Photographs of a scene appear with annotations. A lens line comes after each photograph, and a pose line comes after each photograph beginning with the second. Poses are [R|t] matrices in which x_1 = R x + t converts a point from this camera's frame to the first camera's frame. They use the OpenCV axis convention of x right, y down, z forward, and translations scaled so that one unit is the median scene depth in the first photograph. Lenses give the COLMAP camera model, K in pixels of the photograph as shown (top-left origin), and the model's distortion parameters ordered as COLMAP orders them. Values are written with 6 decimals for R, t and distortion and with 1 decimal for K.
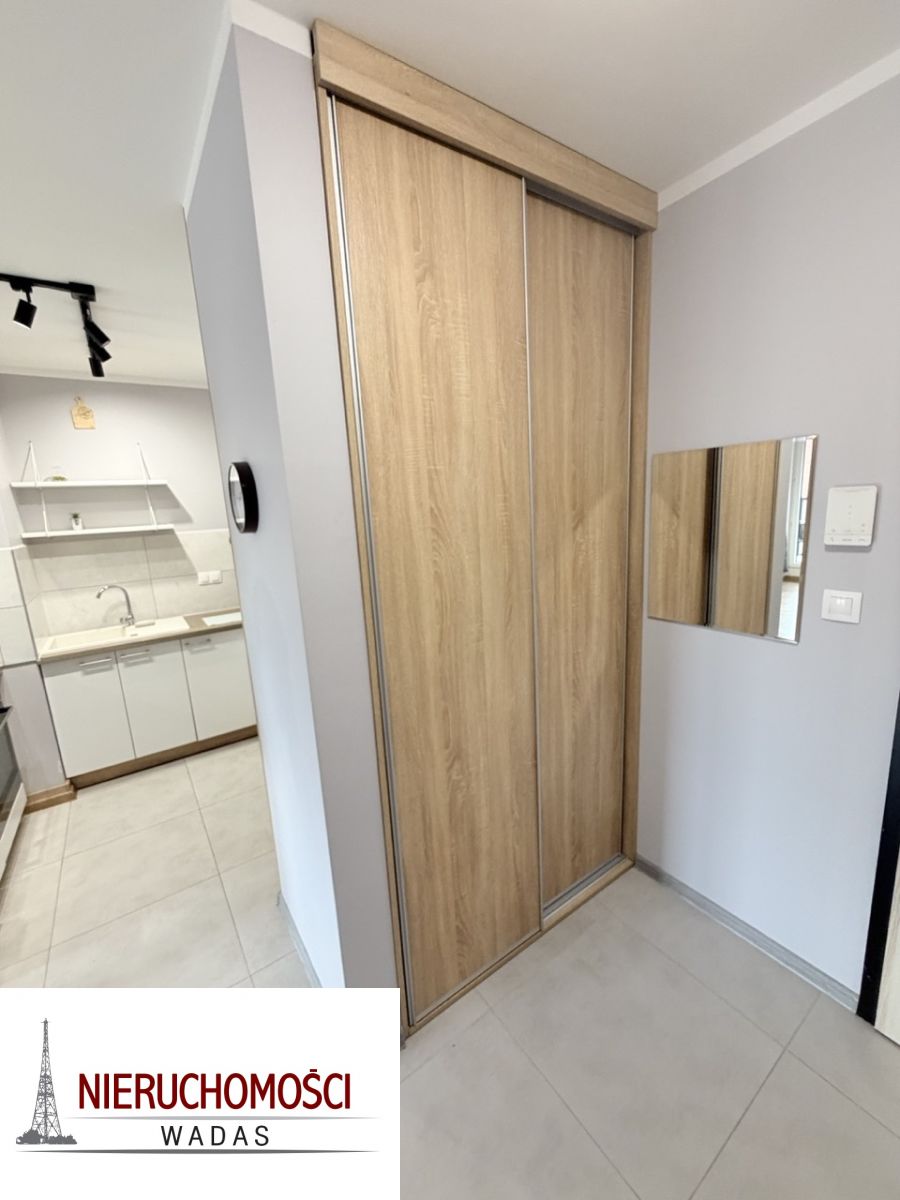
lens RADIAL K [[476.1, 0, 453.0], [0, 476.1, 591.3], [0, 0, 1]] dist [-0.000100, -0.000336]
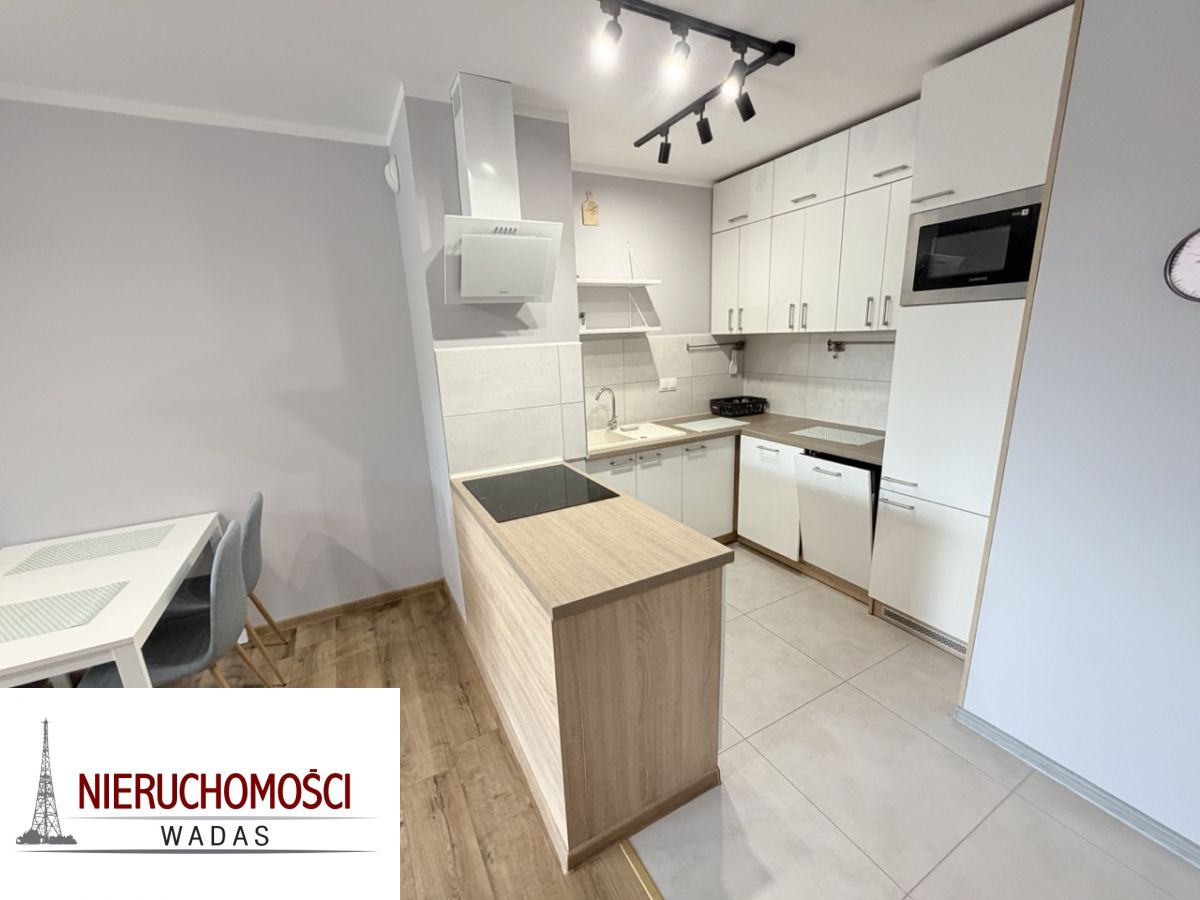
lens RADIAL K [[476.1, 0, 603.5], [0, 476.1, 450.1], [0, 0, 1]] dist [-0.000100, -0.000336]
pose [[0.991615, 0.048694, -0.119701, -0.559480], [-0.040088, 0.996505, 0.073280, 0.042779], [0.122851, -0.067867, 0.990102, 0.002392]]
